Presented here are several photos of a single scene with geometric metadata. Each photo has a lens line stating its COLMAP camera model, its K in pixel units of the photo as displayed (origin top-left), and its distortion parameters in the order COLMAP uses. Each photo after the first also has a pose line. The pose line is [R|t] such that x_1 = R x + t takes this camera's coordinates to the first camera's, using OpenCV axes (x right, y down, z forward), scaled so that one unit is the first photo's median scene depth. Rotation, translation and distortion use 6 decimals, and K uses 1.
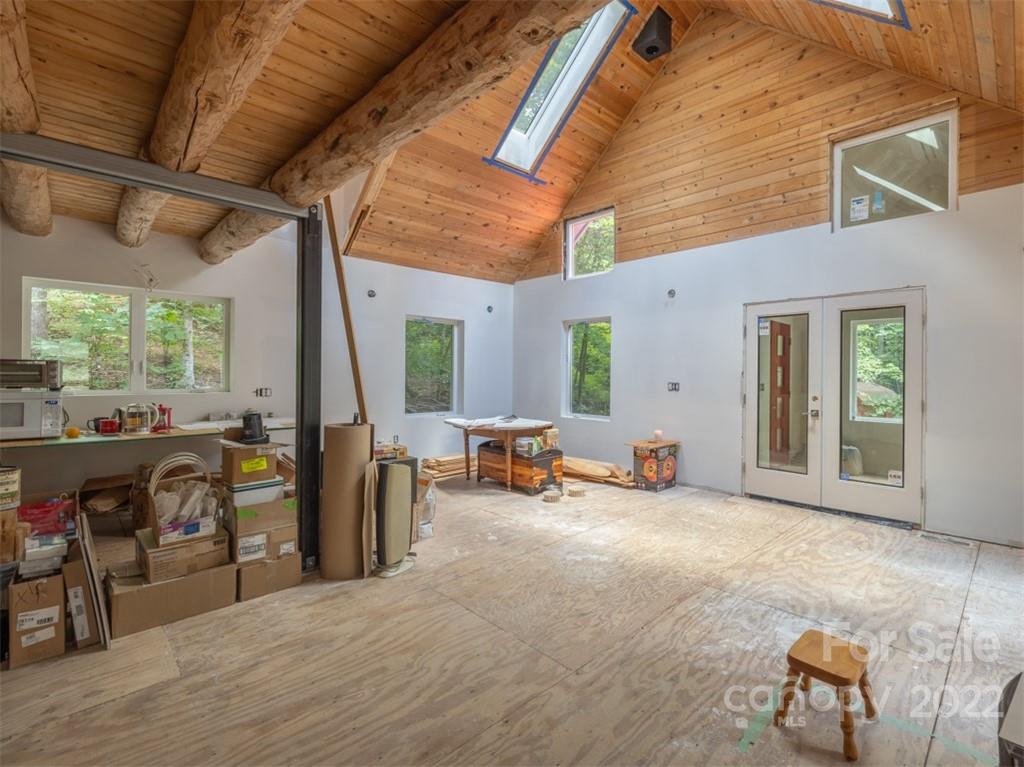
lens RADIAL K [[487.7, 0, 537.2], [0, 487.7, 375.7], [0, 0, 1]] dist [-0.002728, -0.000583]
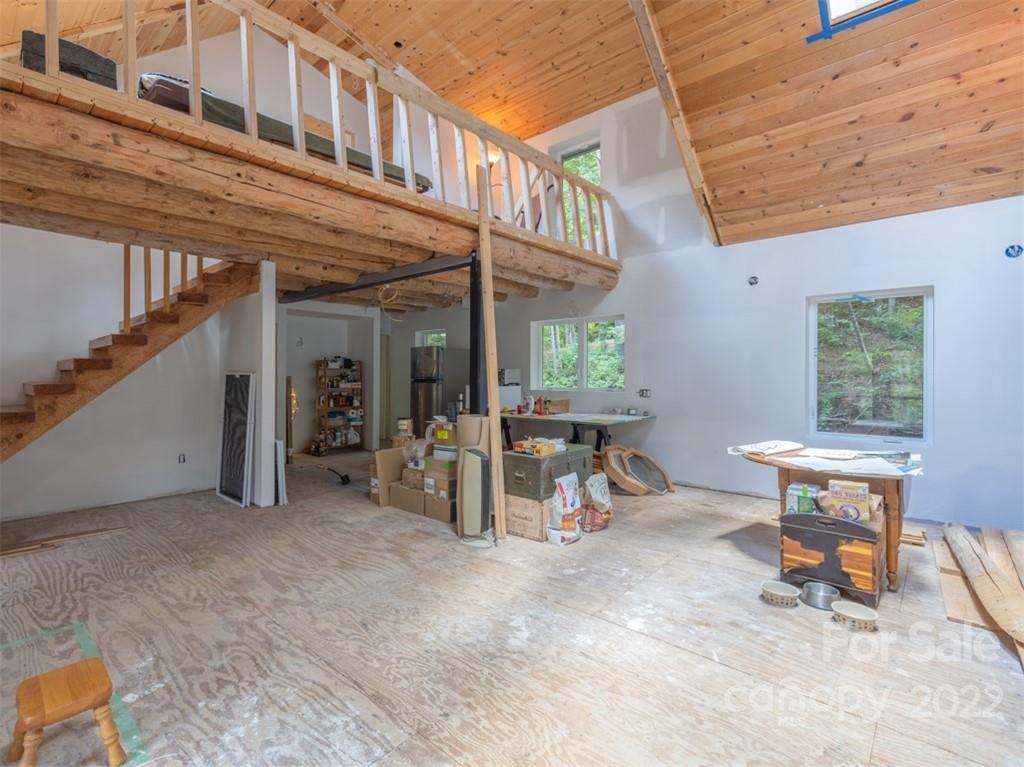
lens RADIAL K [[487.7, 0, 508.5], [0, 487.7, 376.4], [0, 0, 1]] dist [-0.002728, -0.000583]
pose [[0.059454, -0.004087, -0.998223, 0.827227], [-0.007243, 0.999964, -0.004525, 0.003598], [0.998205, 0.007499, 0.059423, 0.947045]]
